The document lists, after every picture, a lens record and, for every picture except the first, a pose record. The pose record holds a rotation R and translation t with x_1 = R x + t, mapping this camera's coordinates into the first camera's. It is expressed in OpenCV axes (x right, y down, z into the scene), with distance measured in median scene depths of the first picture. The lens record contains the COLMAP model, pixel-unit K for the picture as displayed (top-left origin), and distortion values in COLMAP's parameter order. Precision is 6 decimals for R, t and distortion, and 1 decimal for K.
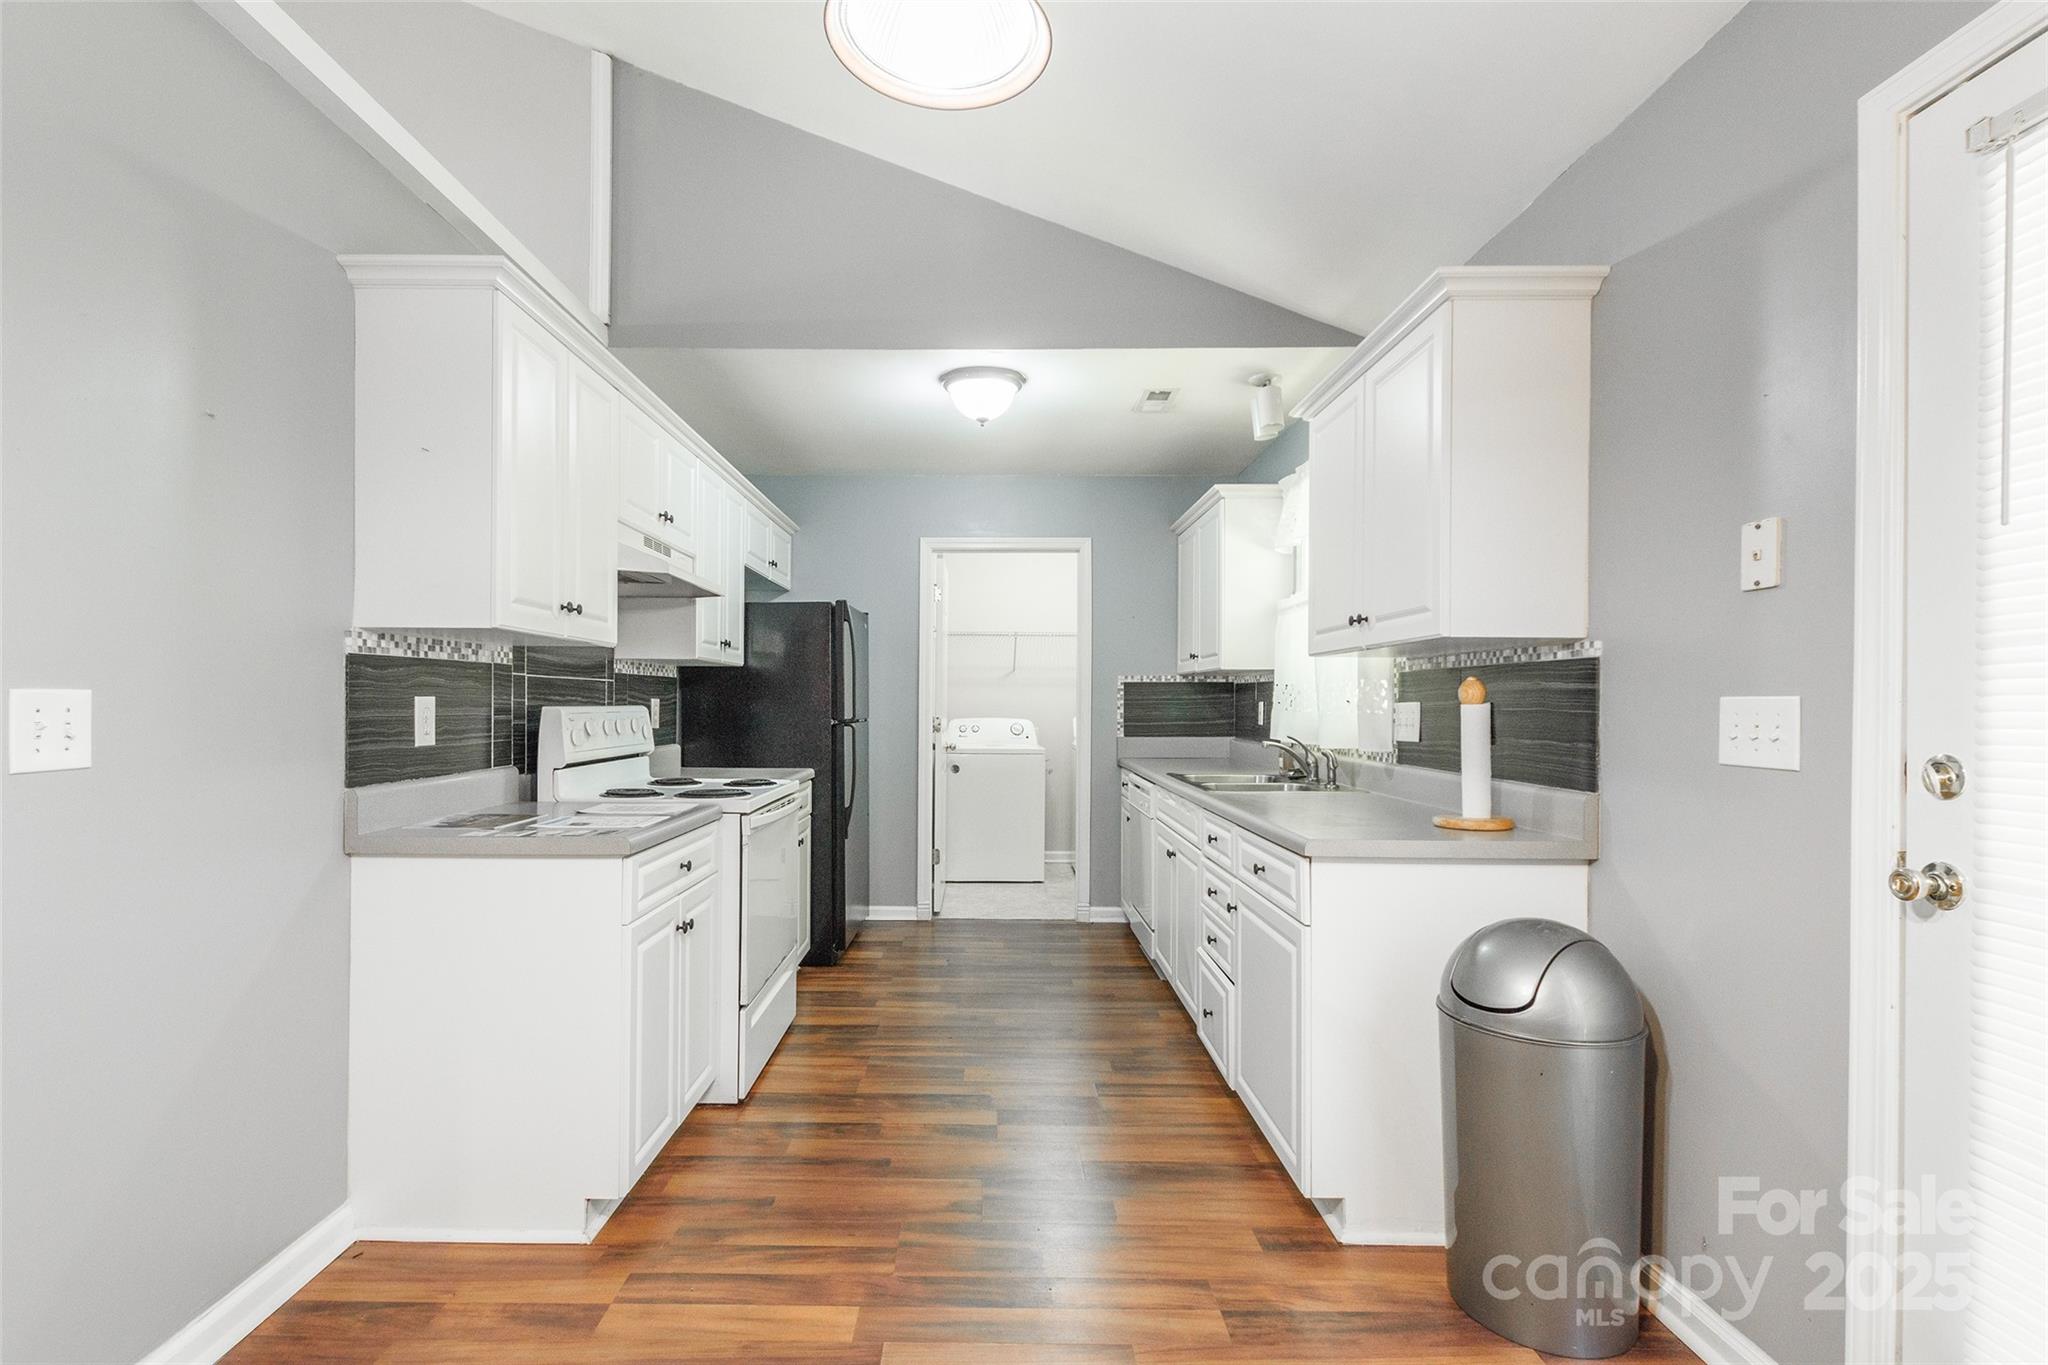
lens RADIAL K [[953.5, 0, 988.5], [0, 953.5, 701.9], [0, 0, 1]] dist [0.012554, -0.007421]
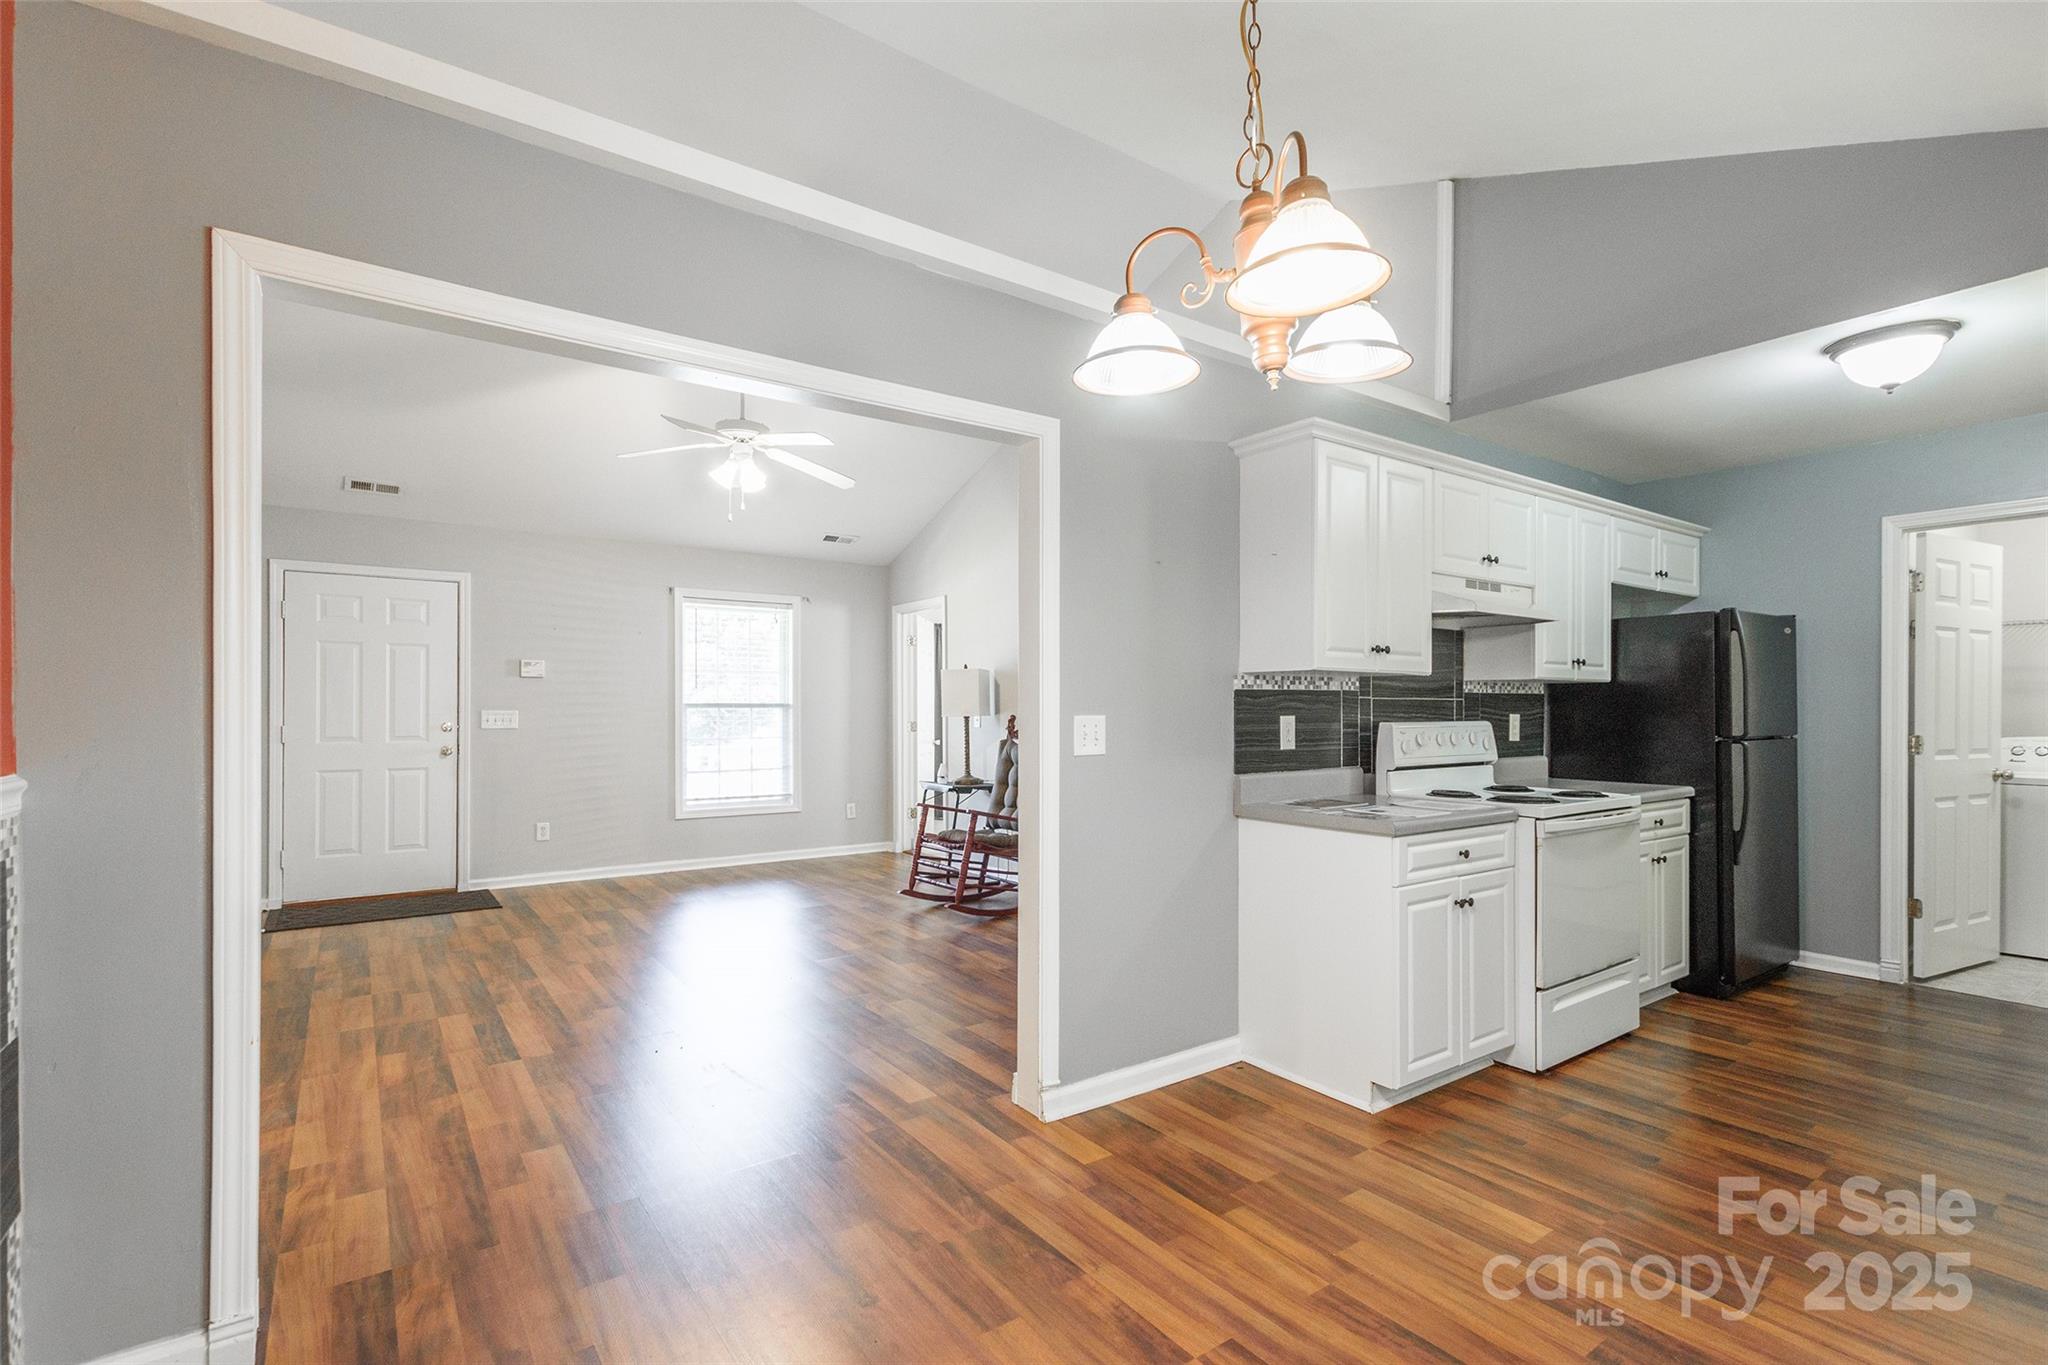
lens RADIAL K [[953.5, 0, 1026.3], [0, 953.5, 702.9], [0, 0, 1]] dist [0.012554, -0.007421]
pose [[0.590093, -0.008492, -0.807291, 0.315020], [0.002603, 0.999959, -0.008616, -0.012287], [0.807331, 0.002982, 0.590091, -0.168386]]
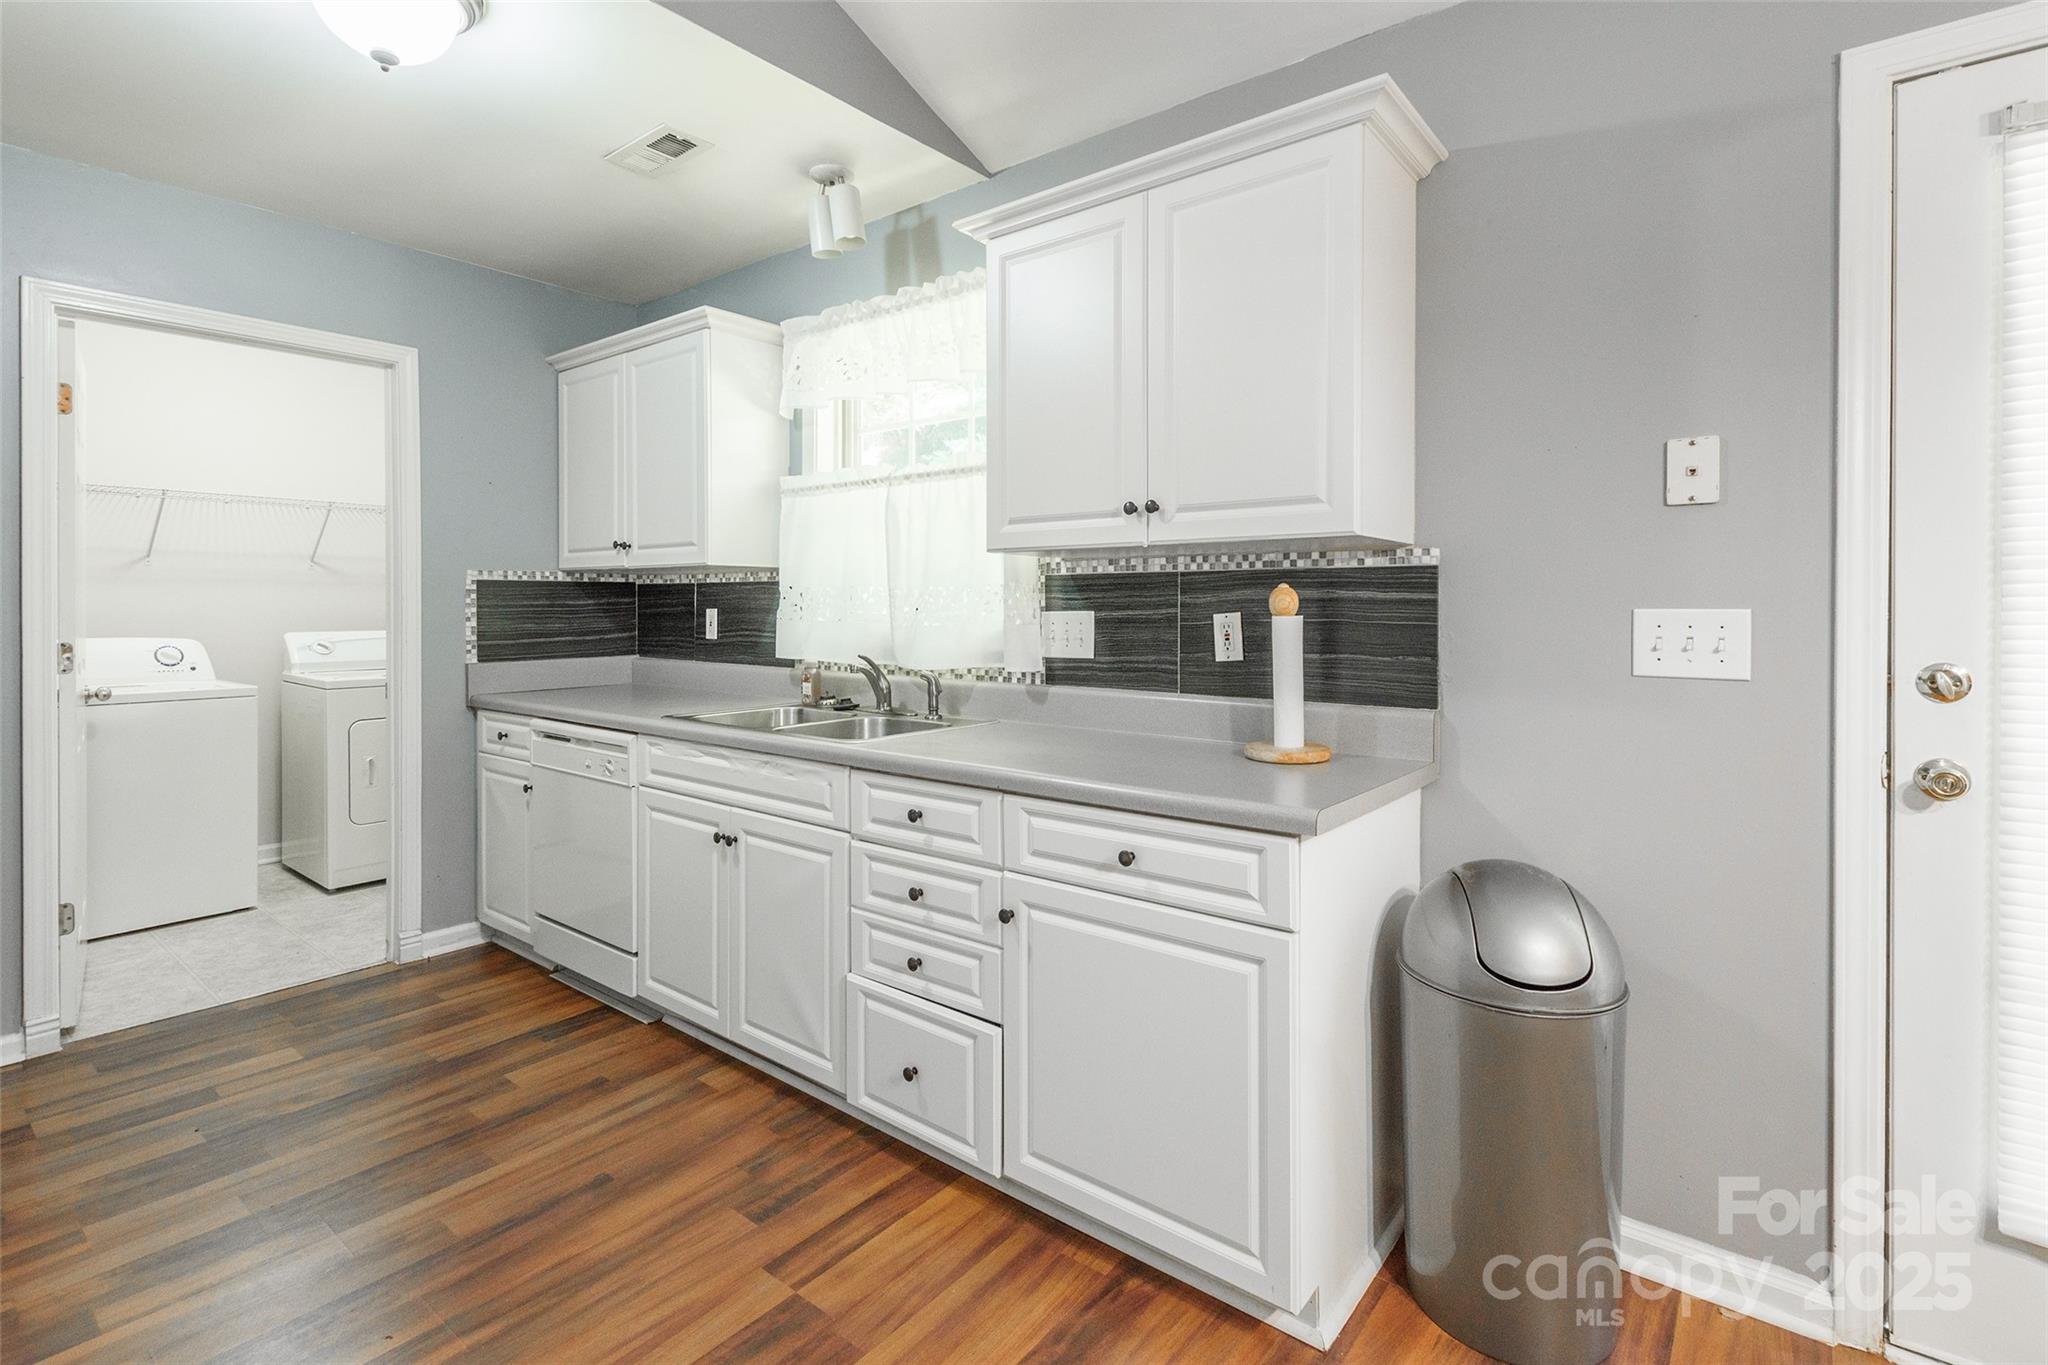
lens RADIAL K [[953.5, 0, 1040.6], [0, 953.5, 613.7], [0, 0, 1]] dist [0.012554, -0.007421]
pose [[0.618698, -0.010999, 0.785552, -0.269236], [0.002111, 0.999922, 0.012338, -0.009117], [-0.785626, -0.005976, 0.618673, 0.570470]]
